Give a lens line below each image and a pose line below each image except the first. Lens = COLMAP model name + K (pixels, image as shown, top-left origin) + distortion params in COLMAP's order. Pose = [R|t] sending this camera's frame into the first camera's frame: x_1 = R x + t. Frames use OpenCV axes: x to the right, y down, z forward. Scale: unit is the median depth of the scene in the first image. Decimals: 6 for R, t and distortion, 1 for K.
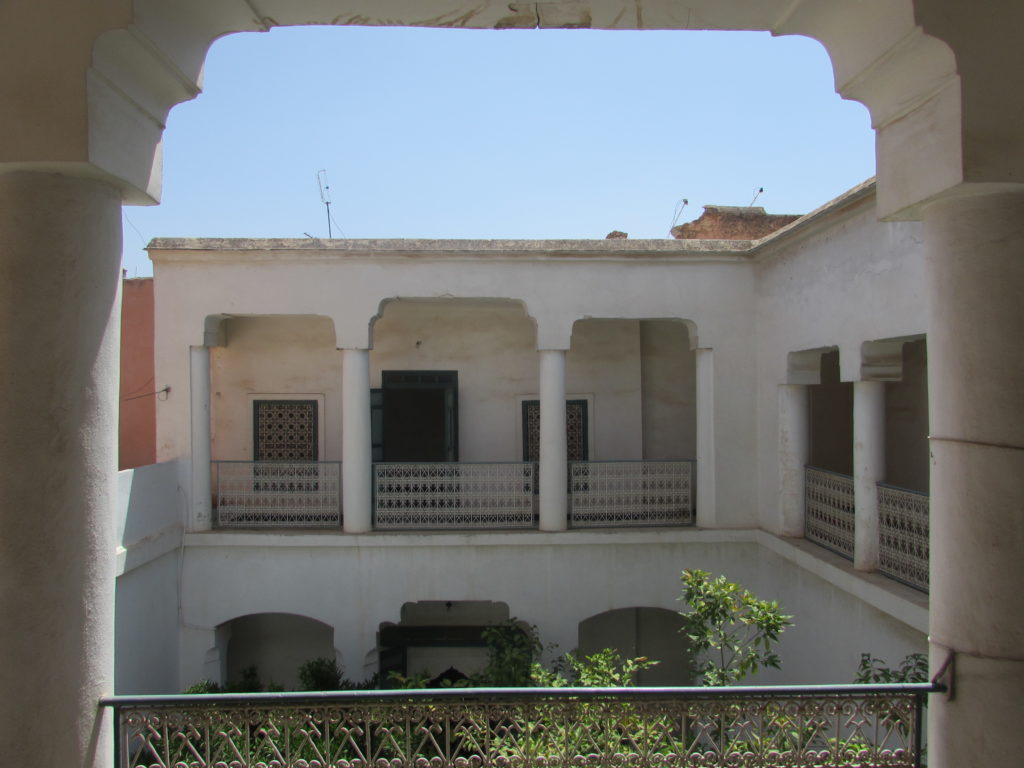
lens RADIAL K [[723.2, 0, 505.1], [0, 723.2, 379.4], [0, 0, 1]] dist [-0.048678, 0.023722]
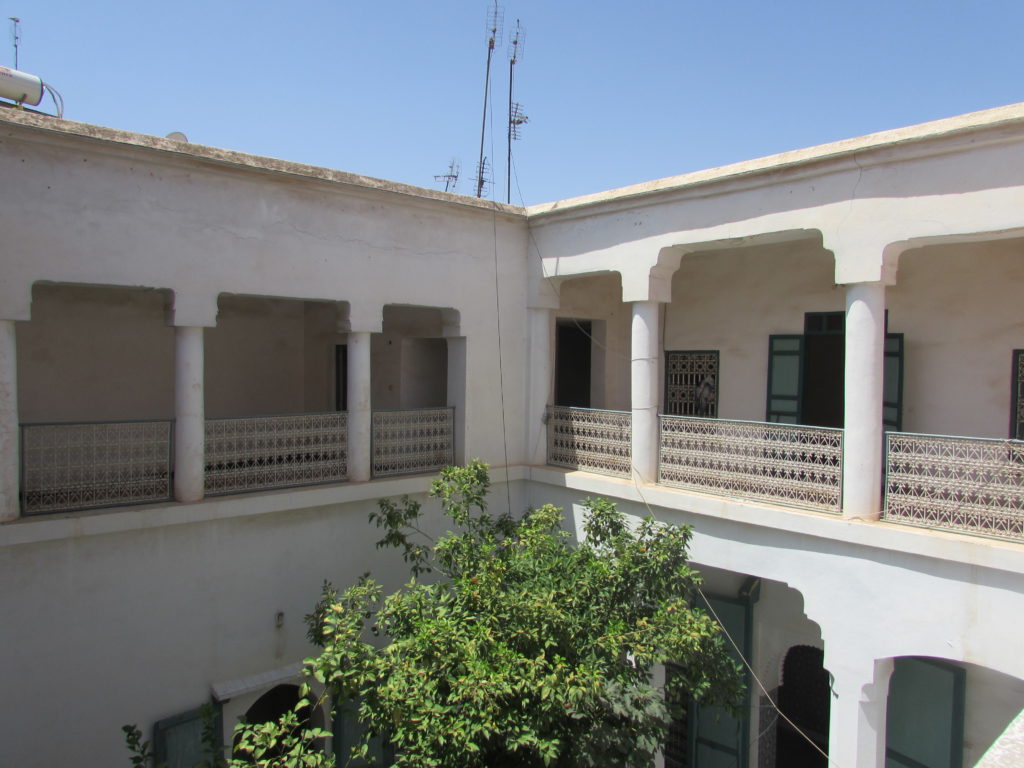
lens RADIAL K [[723.2, 0, 509.8], [0, 723.2, 377.7], [0, 0, 1]] dist [-0.048678, 0.023722]
pose [[-0.637474, -0.034405, 0.769703, -0.482796], [-0.034935, 0.999266, 0.015733, 0.034755], [-0.769679, -0.016860, -0.638208, 1.001994]]
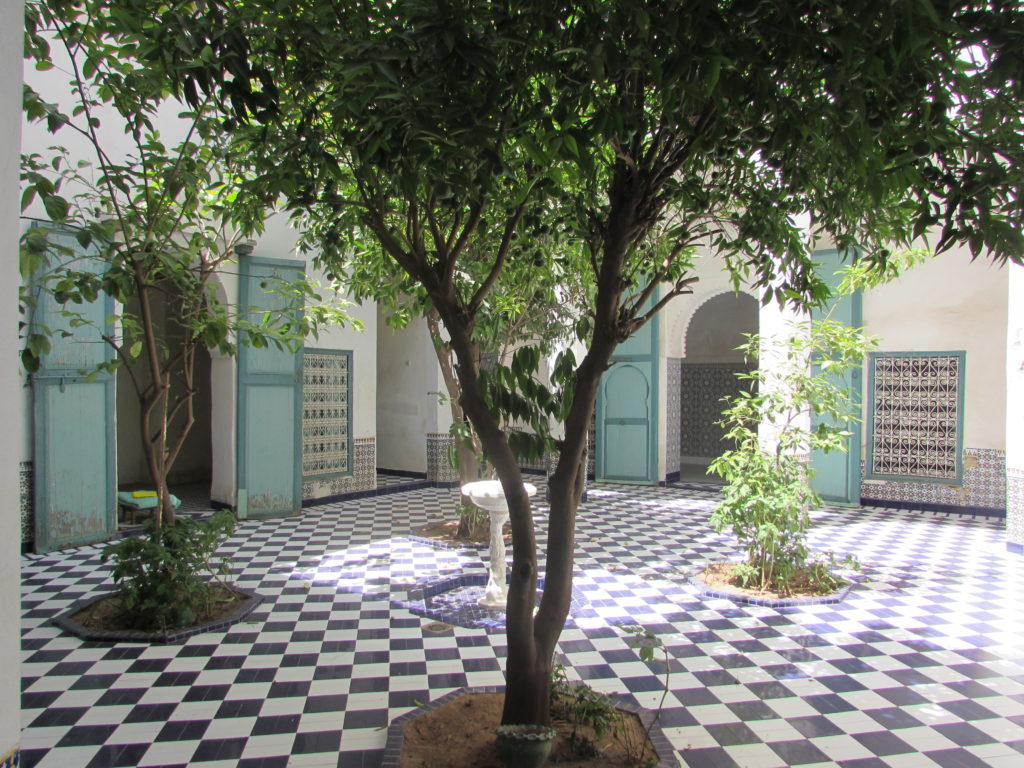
lens RADIAL K [[723.2, 0, 512.3], [0, 723.2, 387.0], [0, 0, 1]] dist [-0.048678, 0.023722]
pose [[-0.796100, -0.001147, 0.605164, -0.389621], [-0.017650, 0.999617, -0.021324, 0.585472], [-0.604908, -0.027657, -0.795815, 1.032067]]
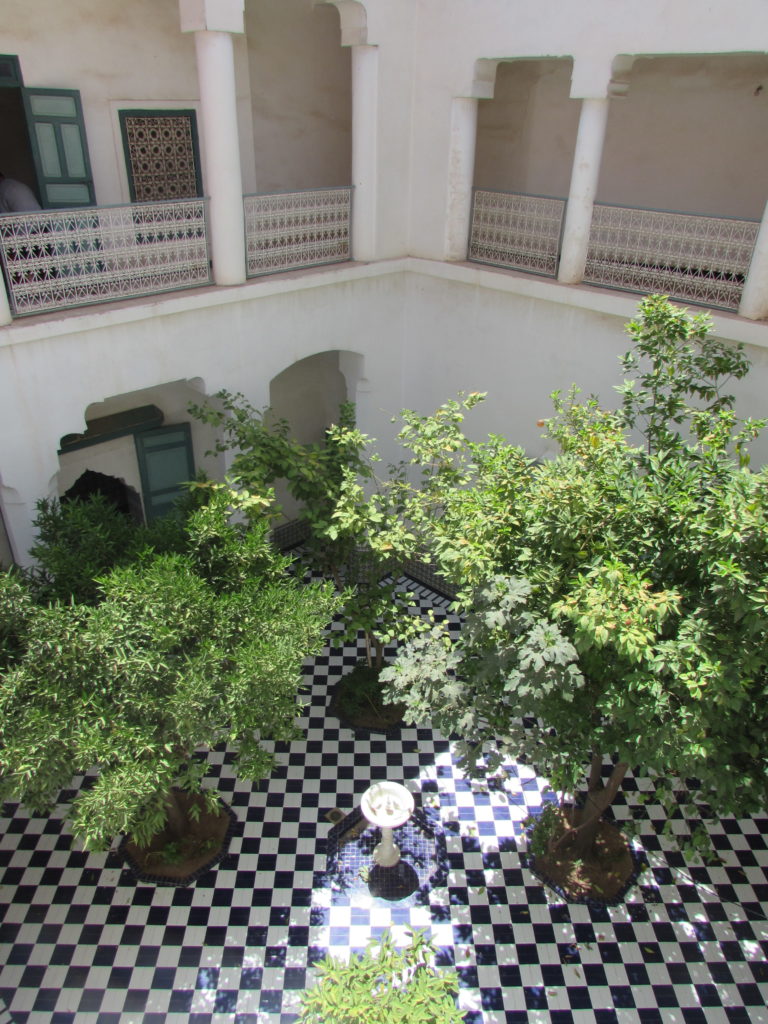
lens RADIAL K [[723.2, 0, 383.4], [0, 723.2, 518.7], [0, 0, 1]] dist [-0.048678, 0.023722]
pose [[0.715517, -0.327964, 0.616826, -0.422138], [-0.040577, 0.861951, 0.505365, 0.014856], [-0.697416, -0.386627, 0.603433, 0.268705]]
